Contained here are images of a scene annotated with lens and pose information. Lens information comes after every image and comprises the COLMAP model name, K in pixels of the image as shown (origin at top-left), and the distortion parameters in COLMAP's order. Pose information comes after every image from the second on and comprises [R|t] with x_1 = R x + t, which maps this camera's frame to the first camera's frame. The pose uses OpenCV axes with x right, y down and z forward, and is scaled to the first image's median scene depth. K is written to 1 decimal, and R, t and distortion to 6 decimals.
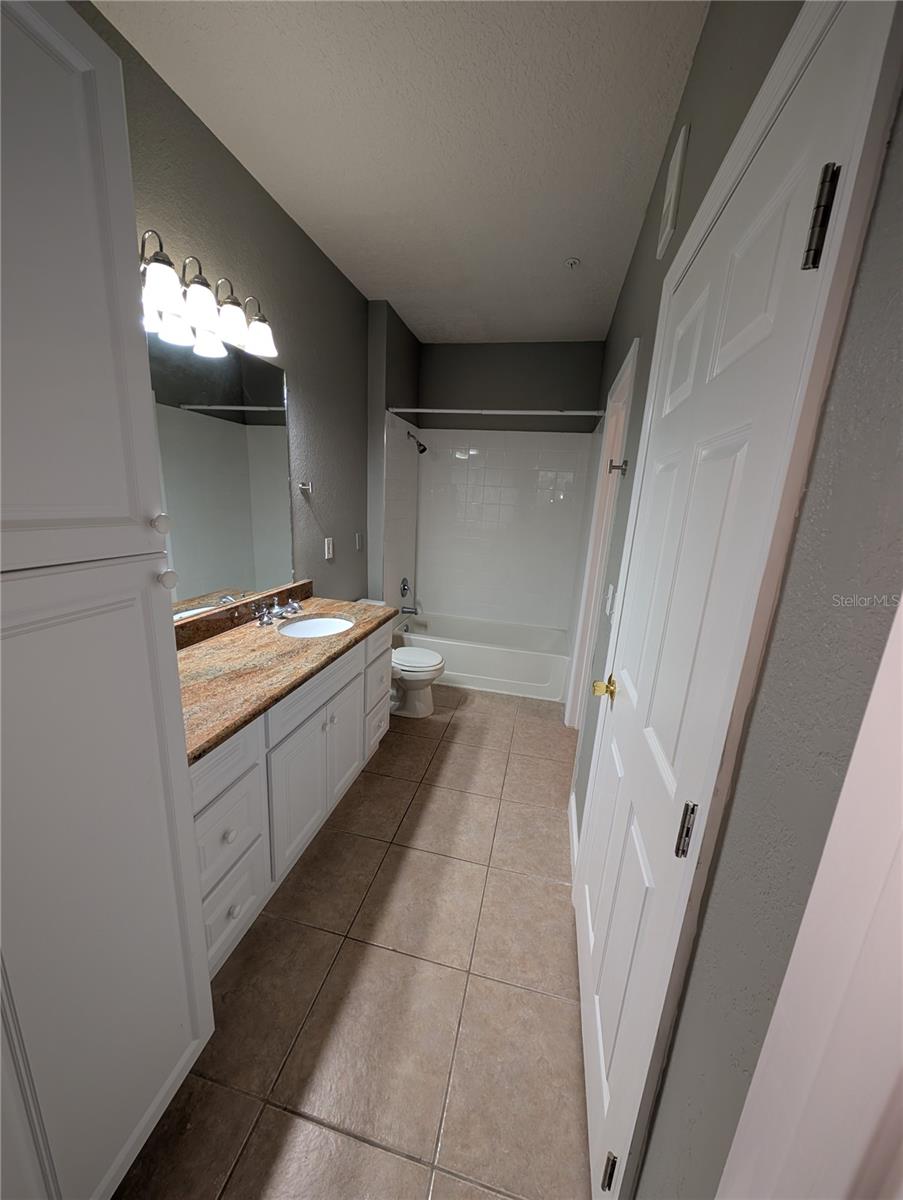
lens RADIAL K [[439.6, 0, 449.8], [0, 439.6, 602.2], [0, 0, 1]] dist [-0.000481, -0.000051]
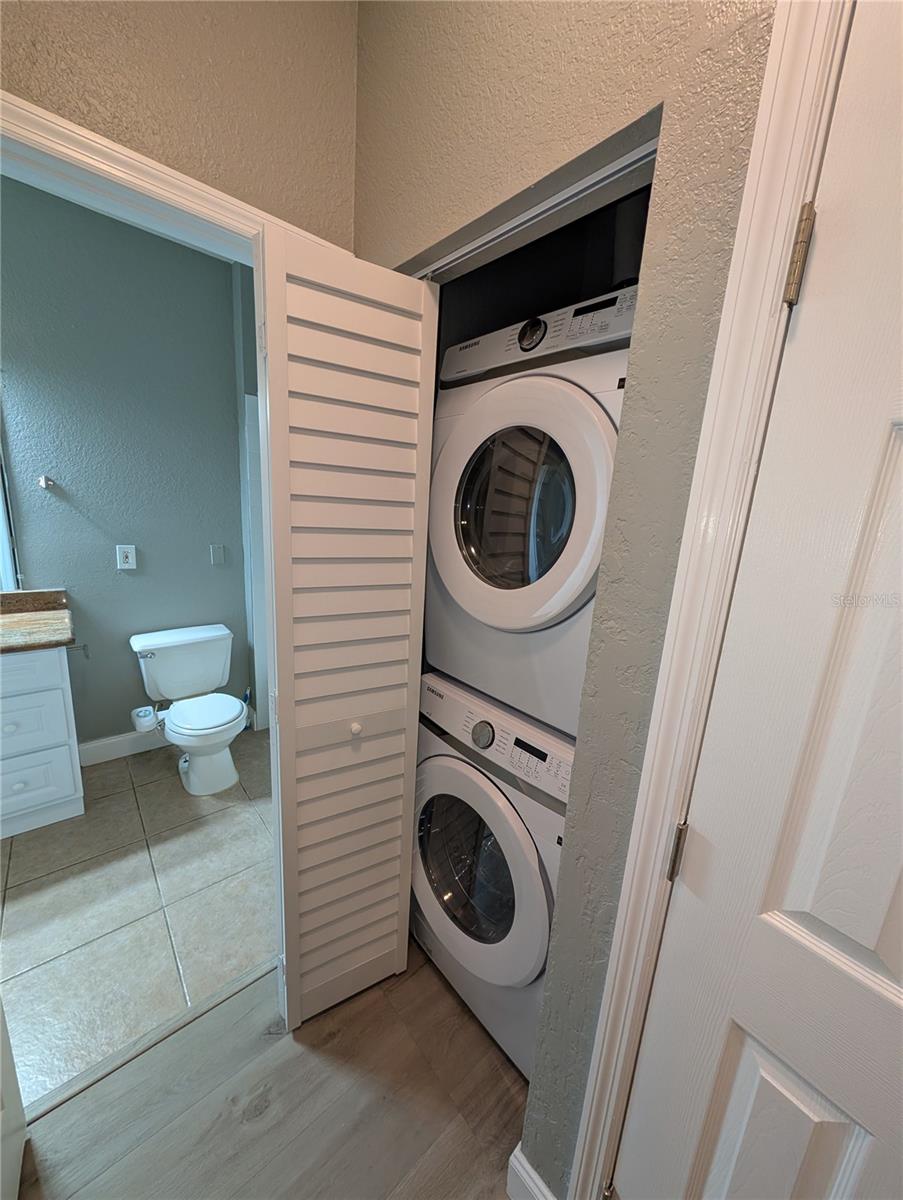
lens RADIAL K [[439.6, 0, 449.8], [0, 439.6, 602.2], [0, 0, 1]] dist [-0.000481, -0.000051]
pose [[0.808102, 0.121626, -0.576349, 0.729696], [-0.157362, 0.987465, -0.012255, -0.124112], [0.567634, 0.100599, 0.817112, 0.669516]]
